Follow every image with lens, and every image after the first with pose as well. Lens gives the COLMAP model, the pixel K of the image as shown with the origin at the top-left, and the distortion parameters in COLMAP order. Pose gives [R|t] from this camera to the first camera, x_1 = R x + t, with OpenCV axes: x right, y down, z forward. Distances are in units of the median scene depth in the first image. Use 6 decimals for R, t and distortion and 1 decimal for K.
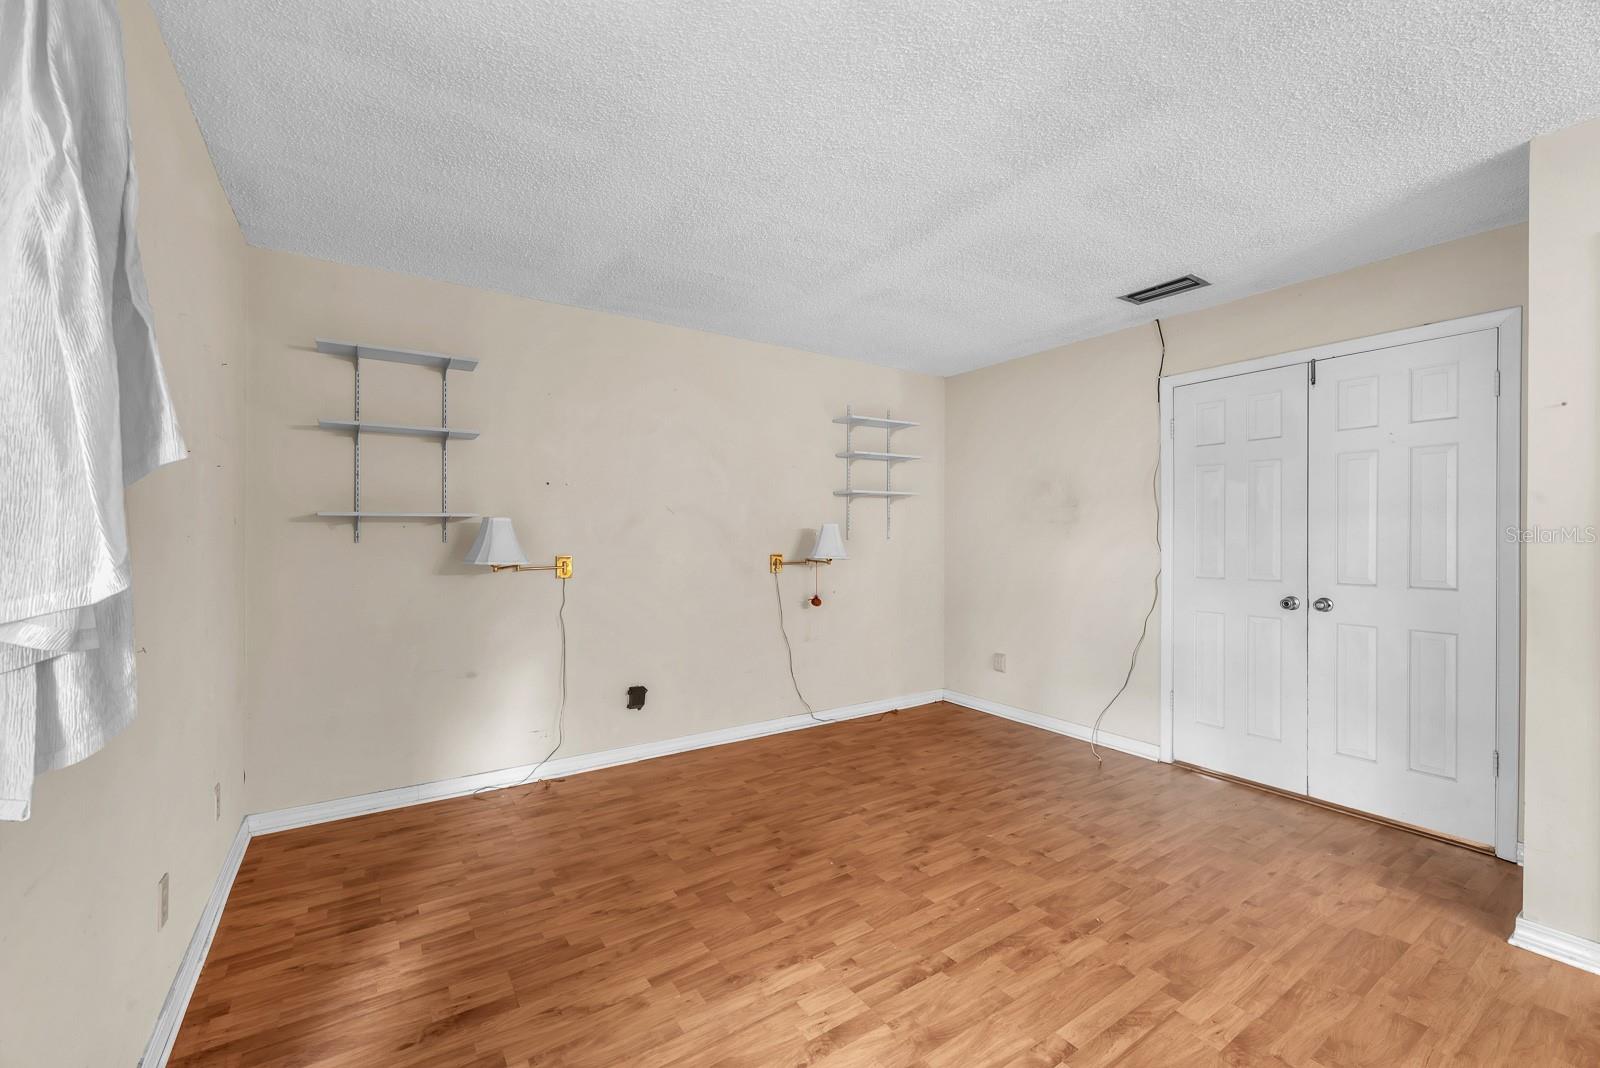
lens RADIAL K [[653.4, 0, 799.2], [0, 653.4, 535.0], [0, 0, 1]] dist [0.000503, -0.000138]
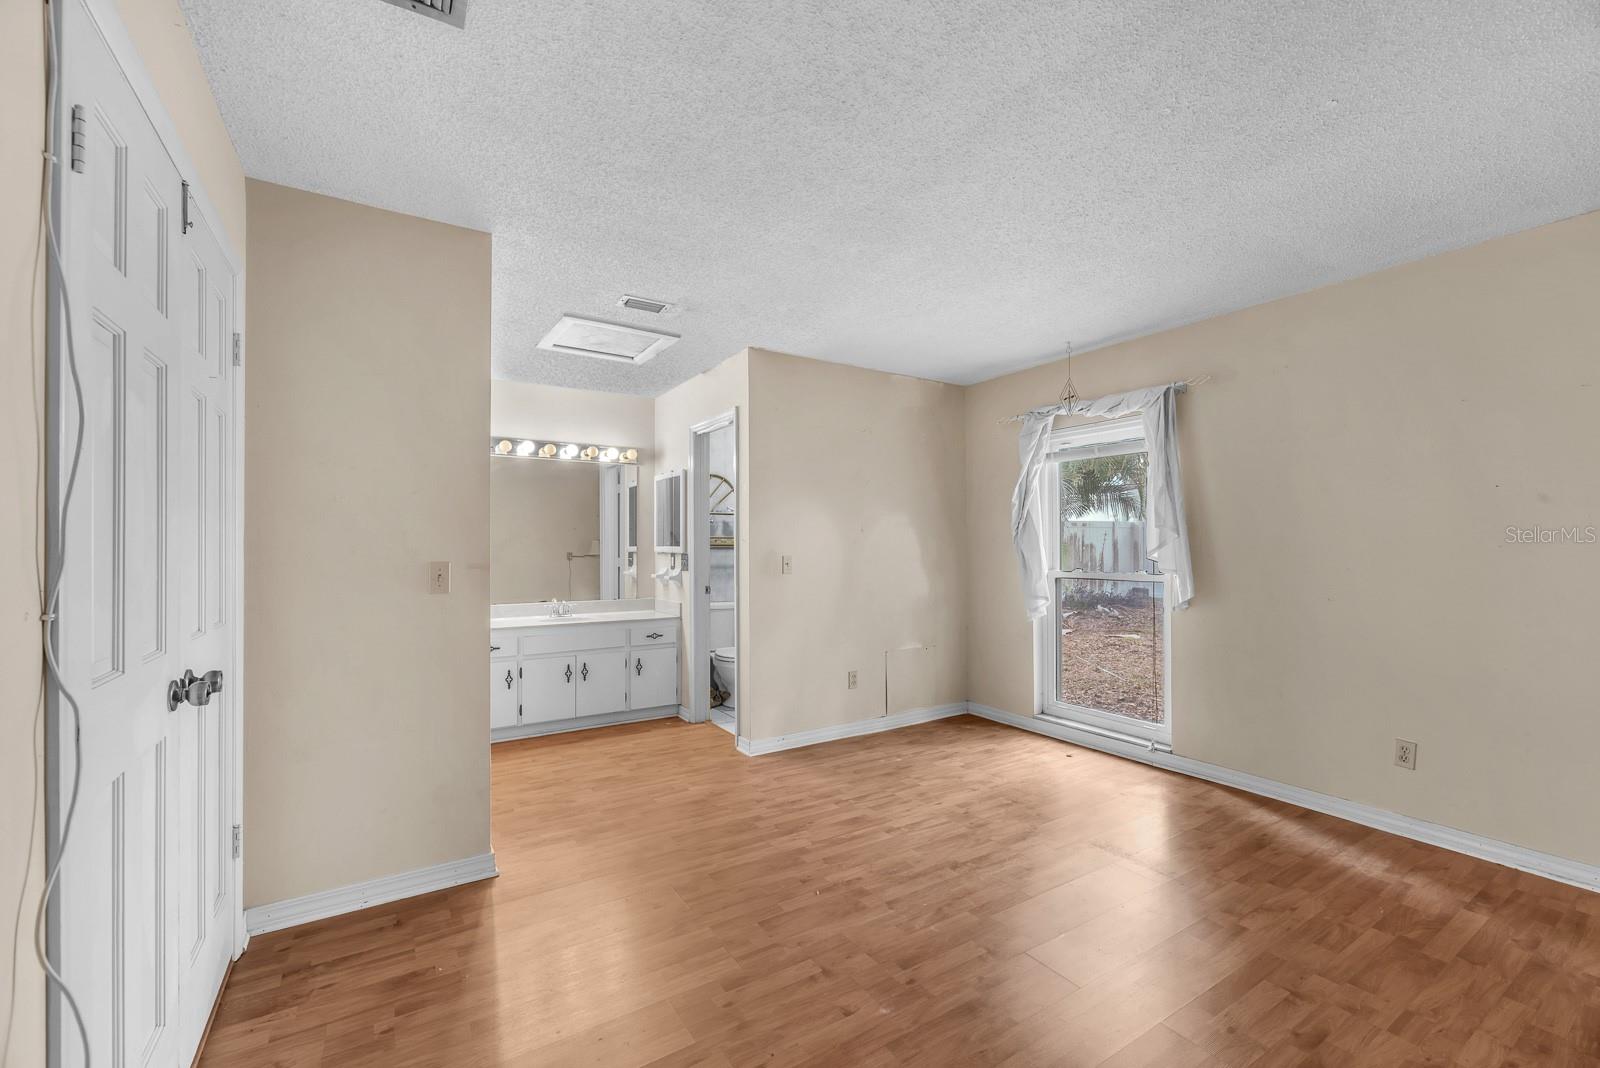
lens RADIAL K [[653.4, 0, 800.1], [0, 653.4, 538.4], [0, 0, 1]] dist [0.000503, -0.000138]
pose [[-0.999657, 0.000651, 0.026167, 0.472257], [0.000206, 0.999855, -0.017028, 0.007180], [-0.026174, -0.017017, -0.999513, 2.186351]]
